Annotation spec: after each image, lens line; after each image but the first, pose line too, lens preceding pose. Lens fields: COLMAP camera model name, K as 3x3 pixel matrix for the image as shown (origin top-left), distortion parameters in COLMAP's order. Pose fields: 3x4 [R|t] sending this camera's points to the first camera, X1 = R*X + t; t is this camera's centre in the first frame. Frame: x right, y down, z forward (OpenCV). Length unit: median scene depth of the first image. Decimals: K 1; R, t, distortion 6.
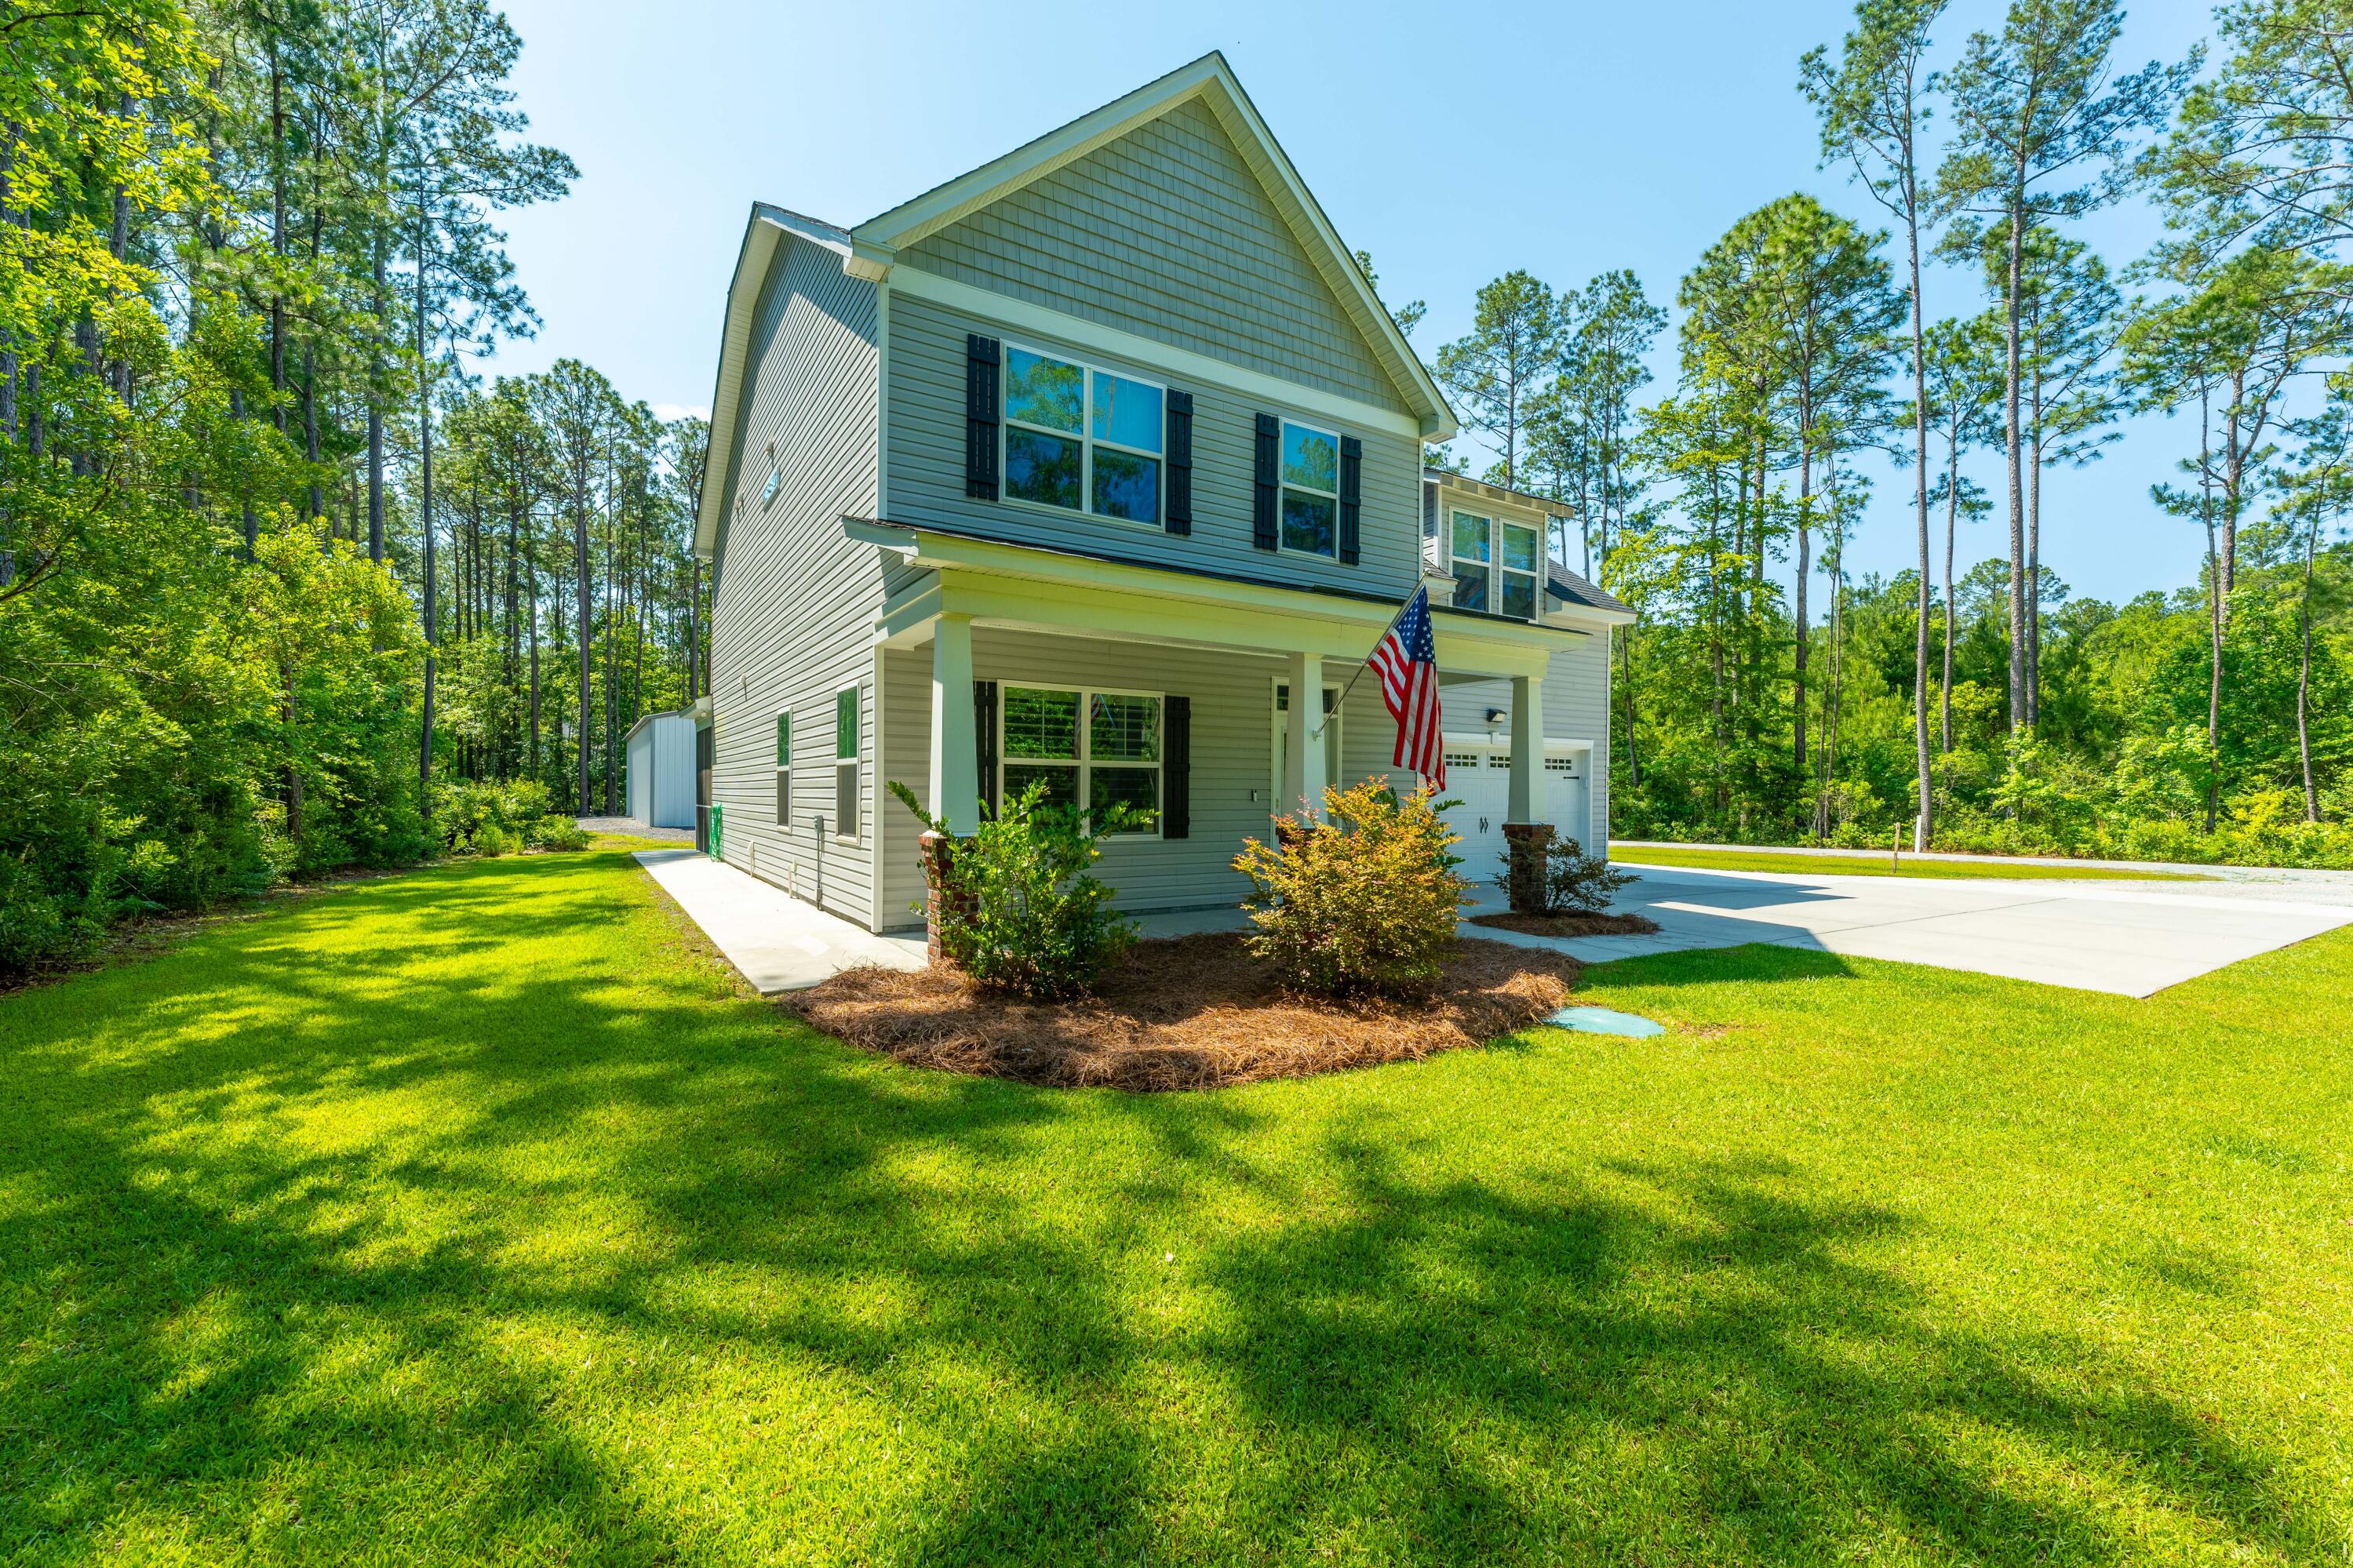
lens RADIAL K [[938.3, 0, 1190.3], [0, 938.3, 796.2], [0, 0, 1]] dist [0.001951, 0.000268]
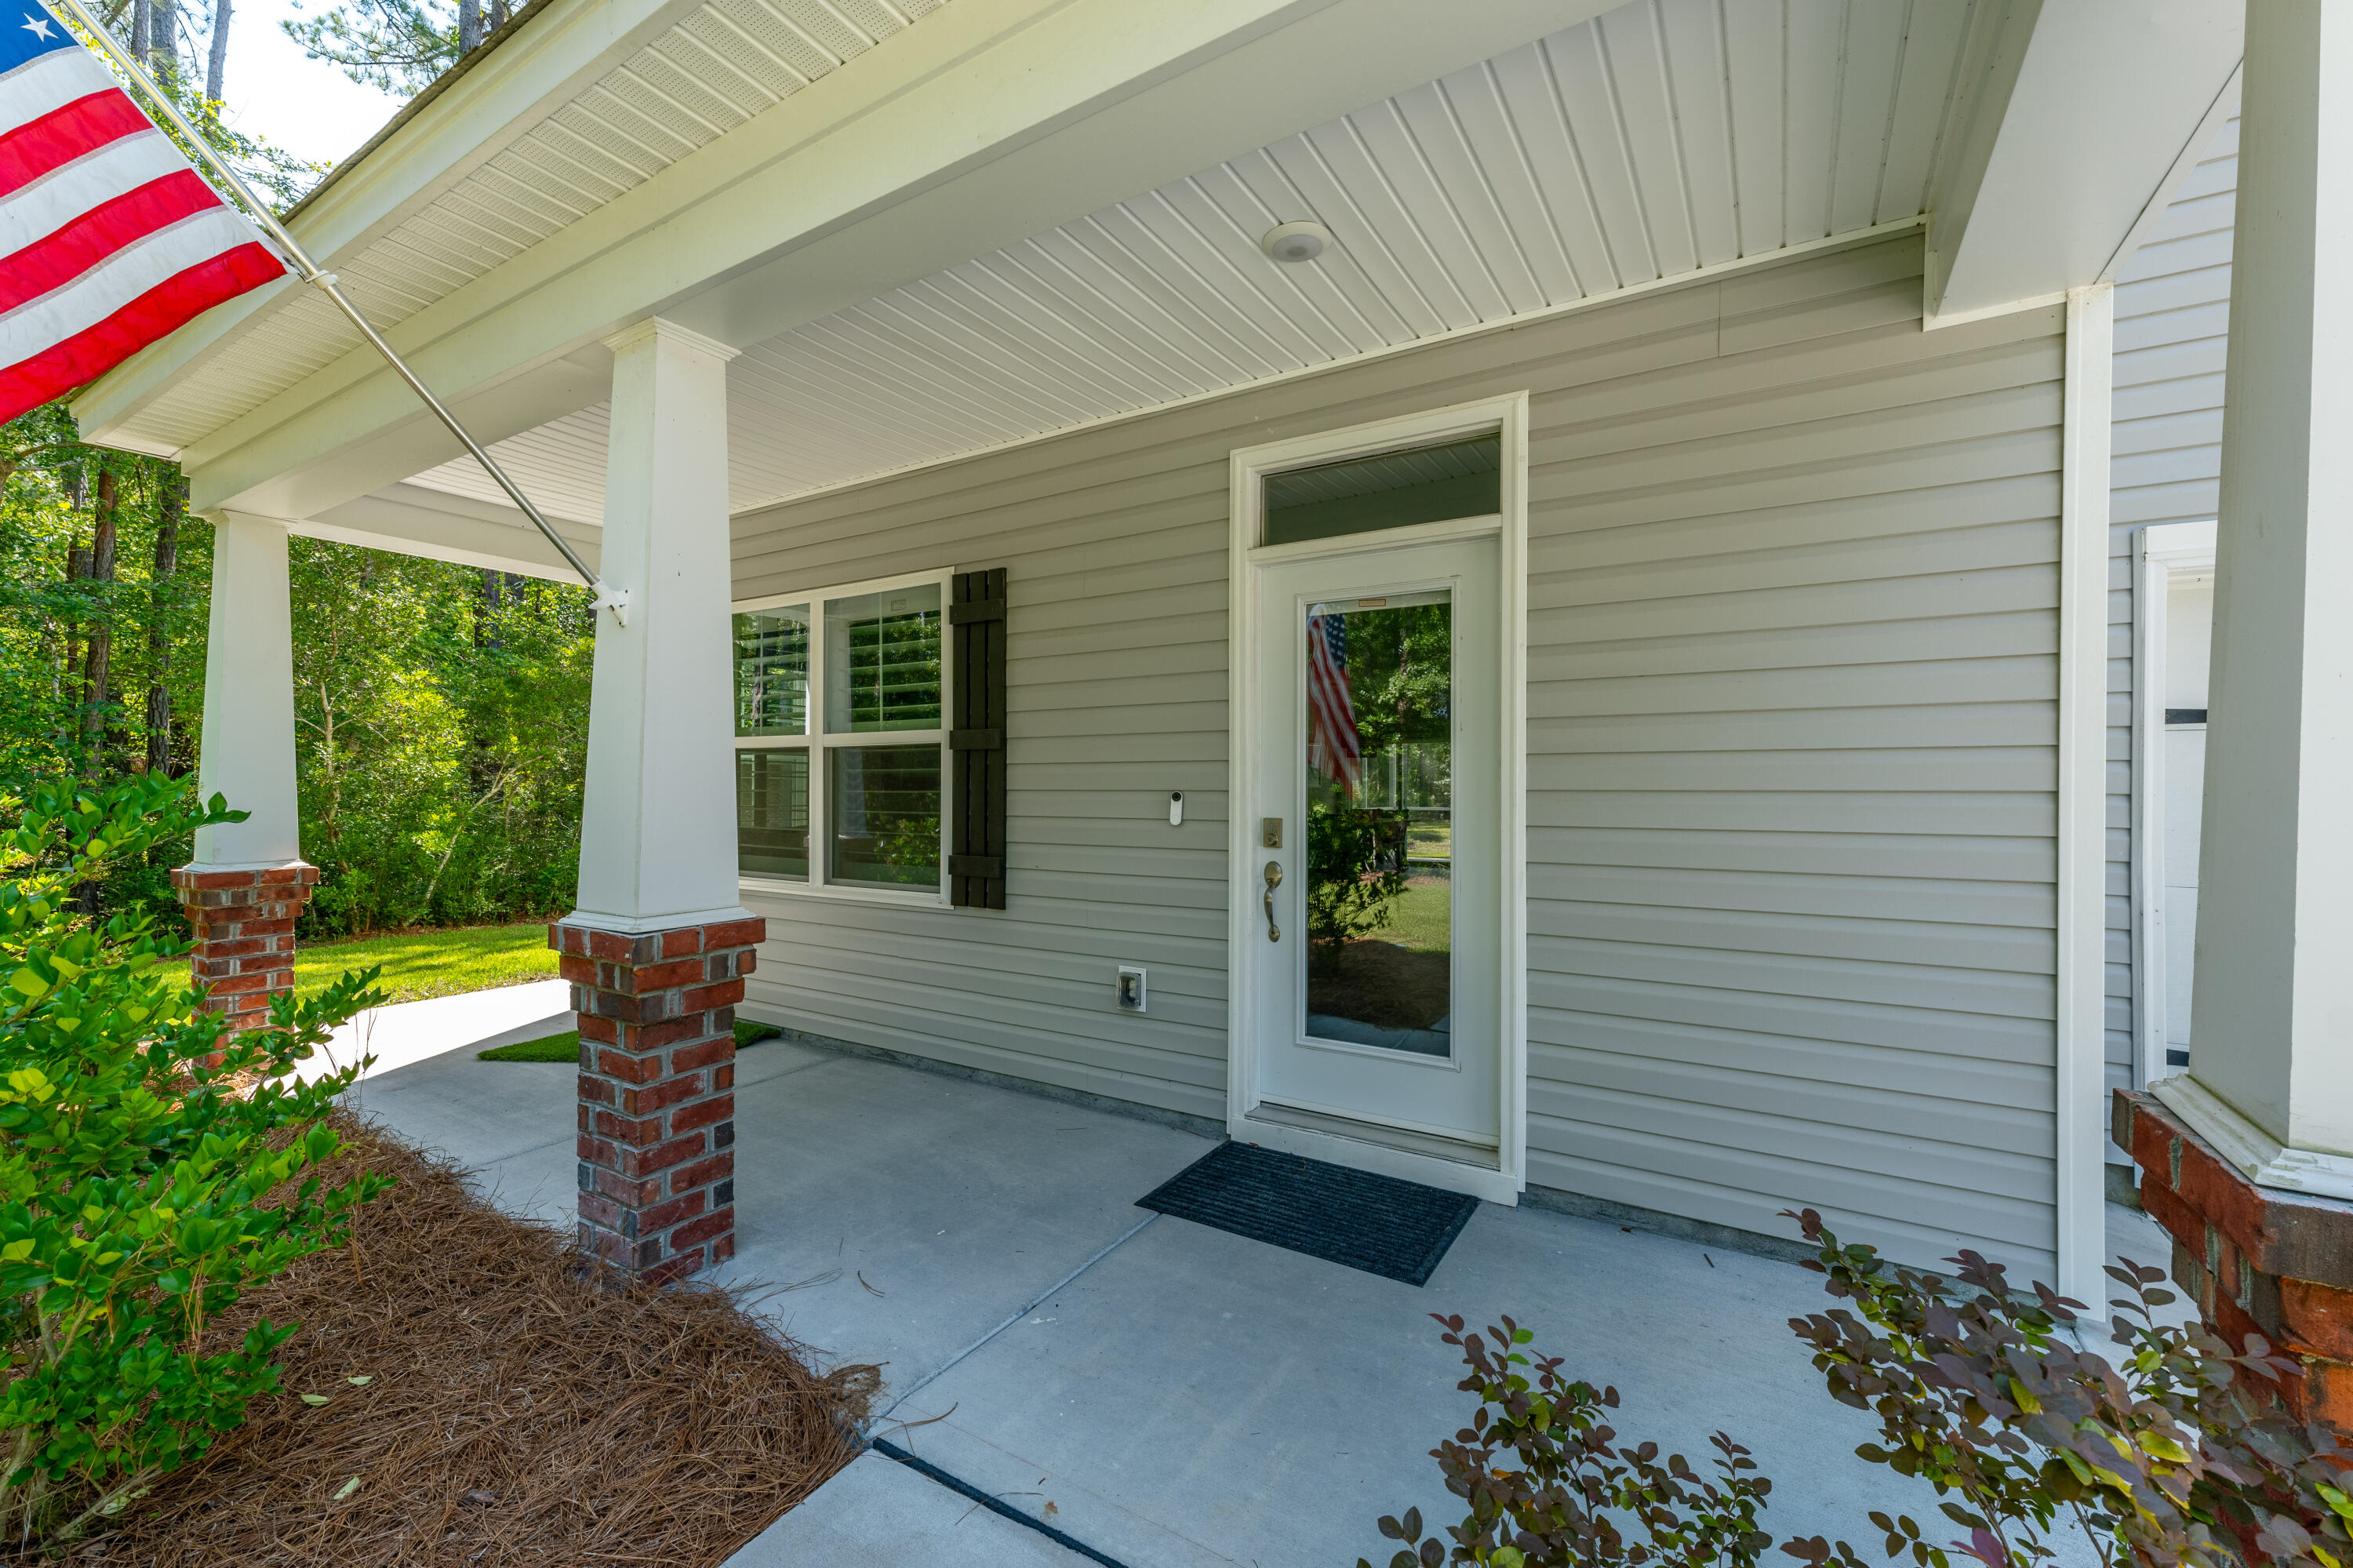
lens RADIAL K [[938.5, 0, 1175.3], [0, 938.5, 781.8], [0, 0, 1]] dist [0.001951, 0.000268]
pose [[0.430796, -0.000956, -0.902449, 0.405594], [0.000468, 1.000000, -0.000836, -0.011180], [0.902449, -0.000062, 0.430796, 0.897138]]
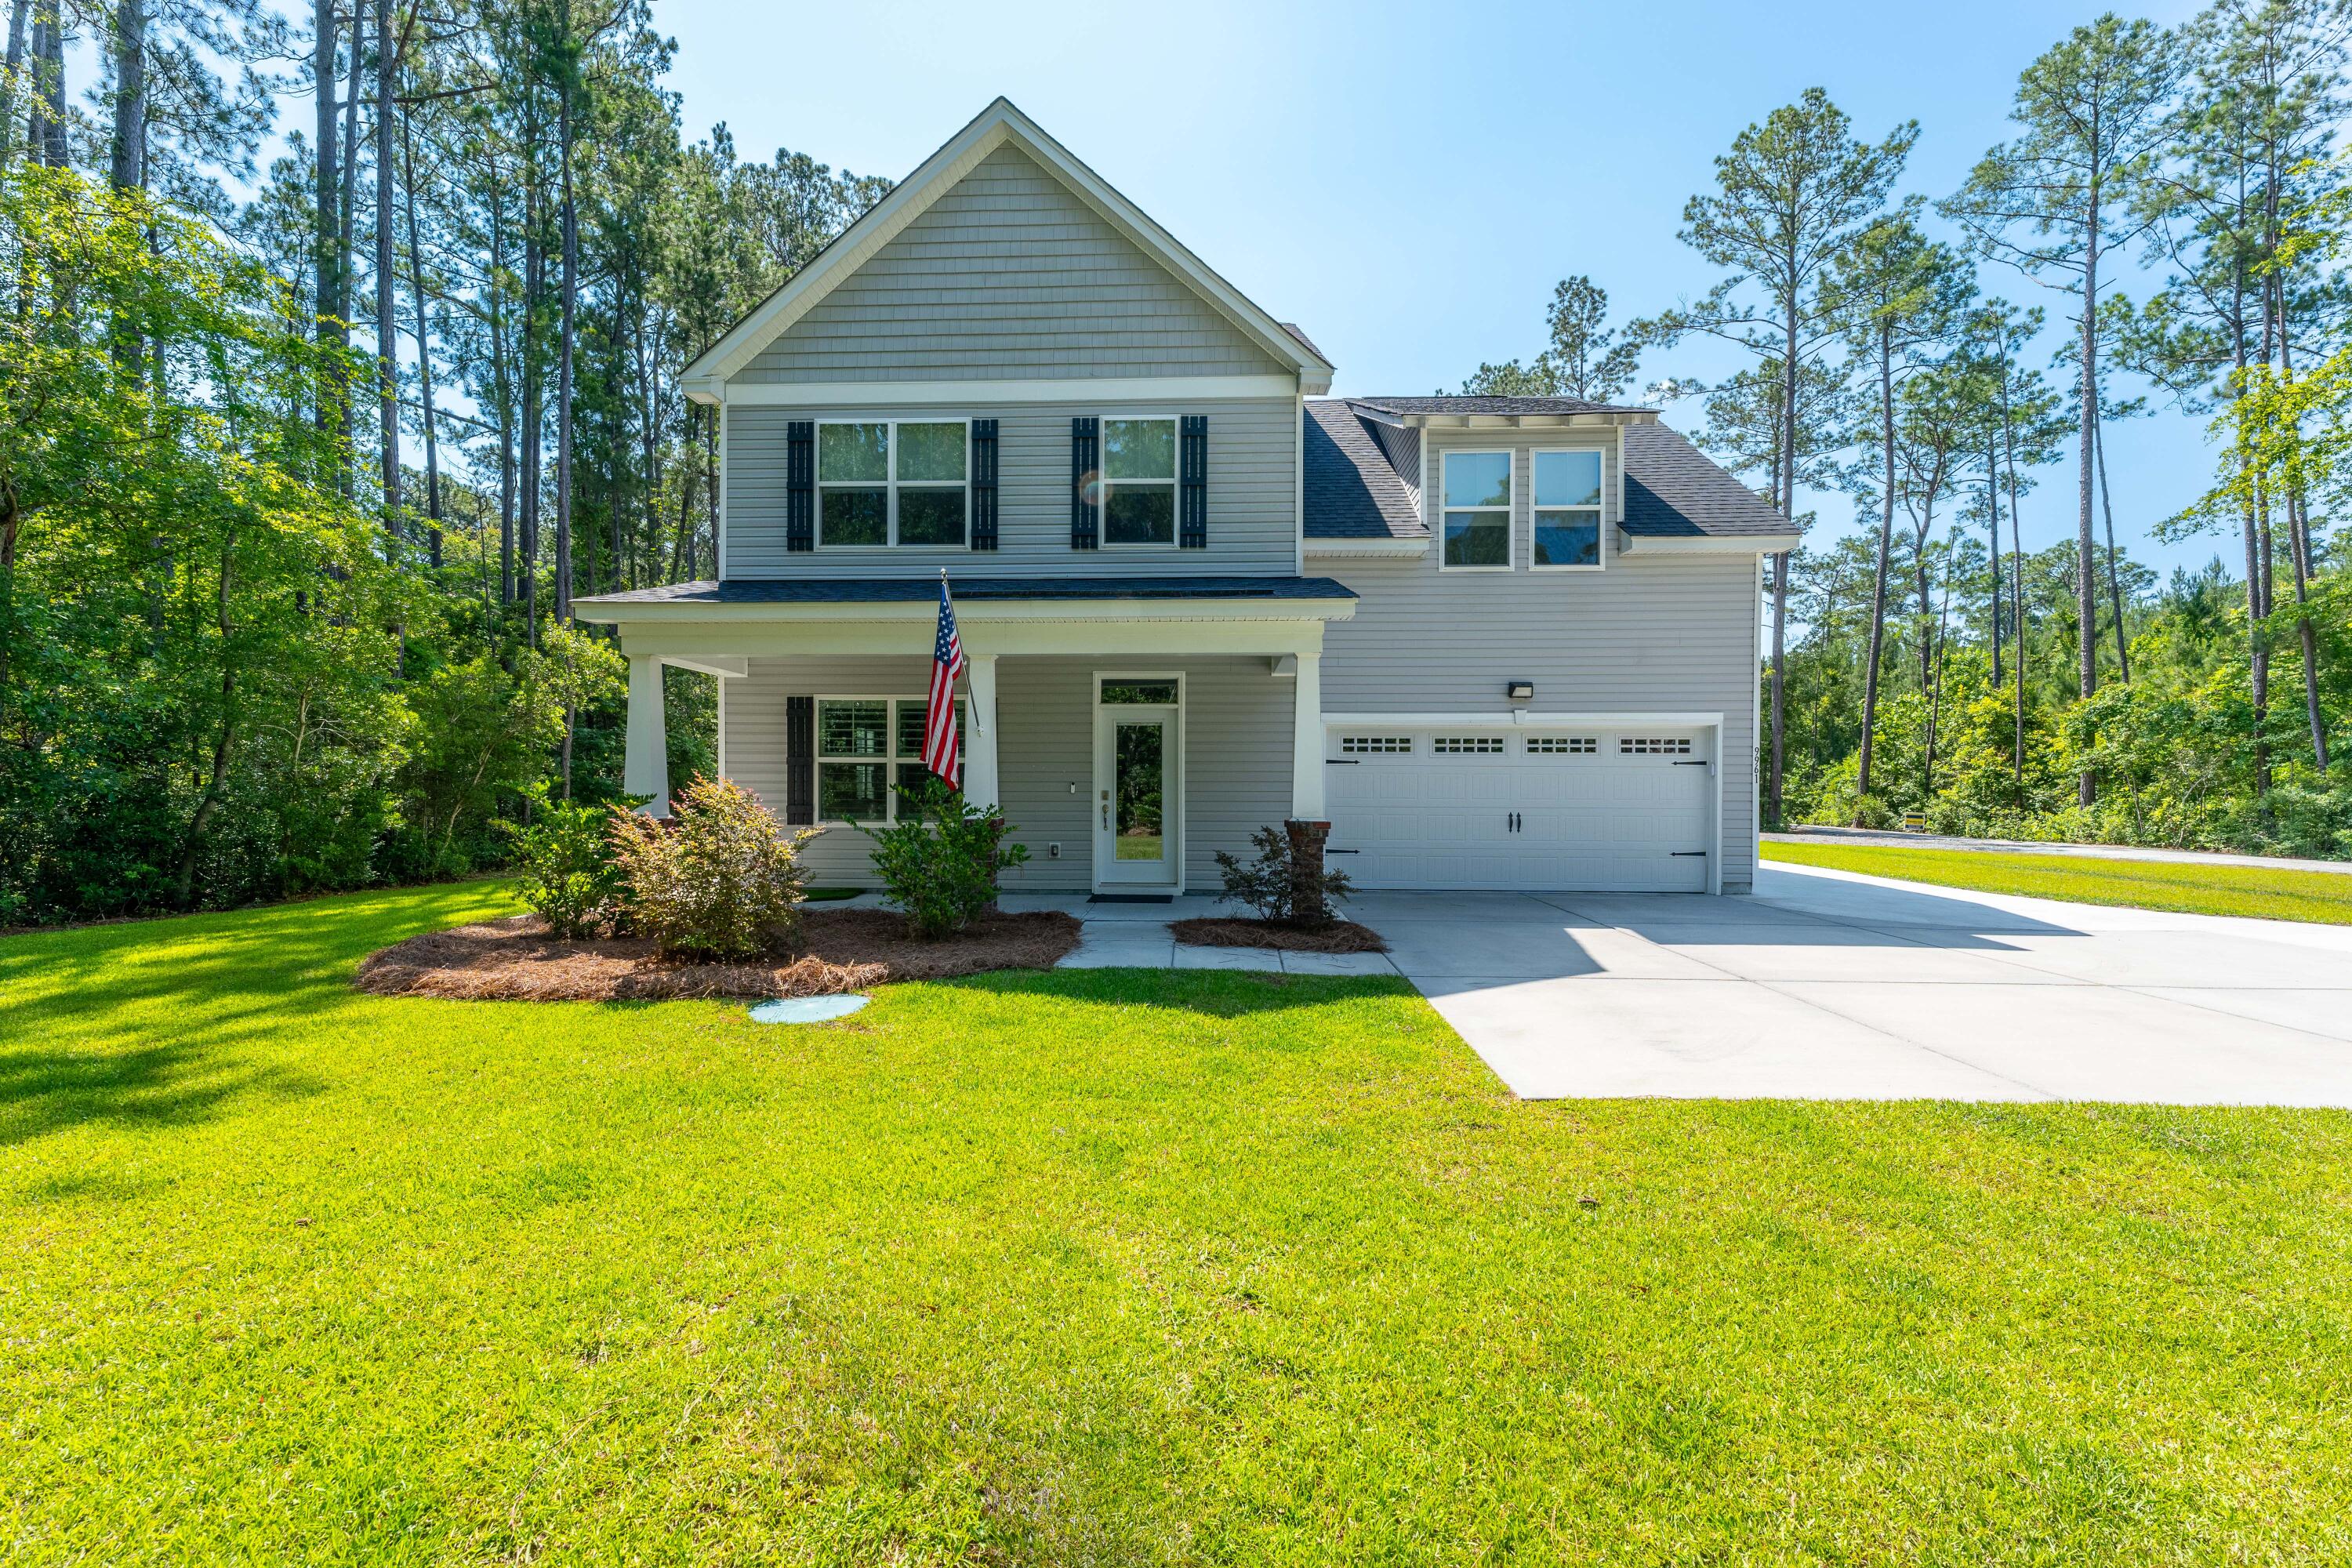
lens RADIAL K [[938.0, 0, 1169.4], [0, 938.0, 779.6], [0, 0, 1]] dist [0.001951, 0.000268]
pose [[0.818784, 0.002704, -0.574096, 0.793852], [-0.001886, 0.999996, 0.002020, -0.013108], [0.574099, -0.000571, 0.818786, 0.225732]]
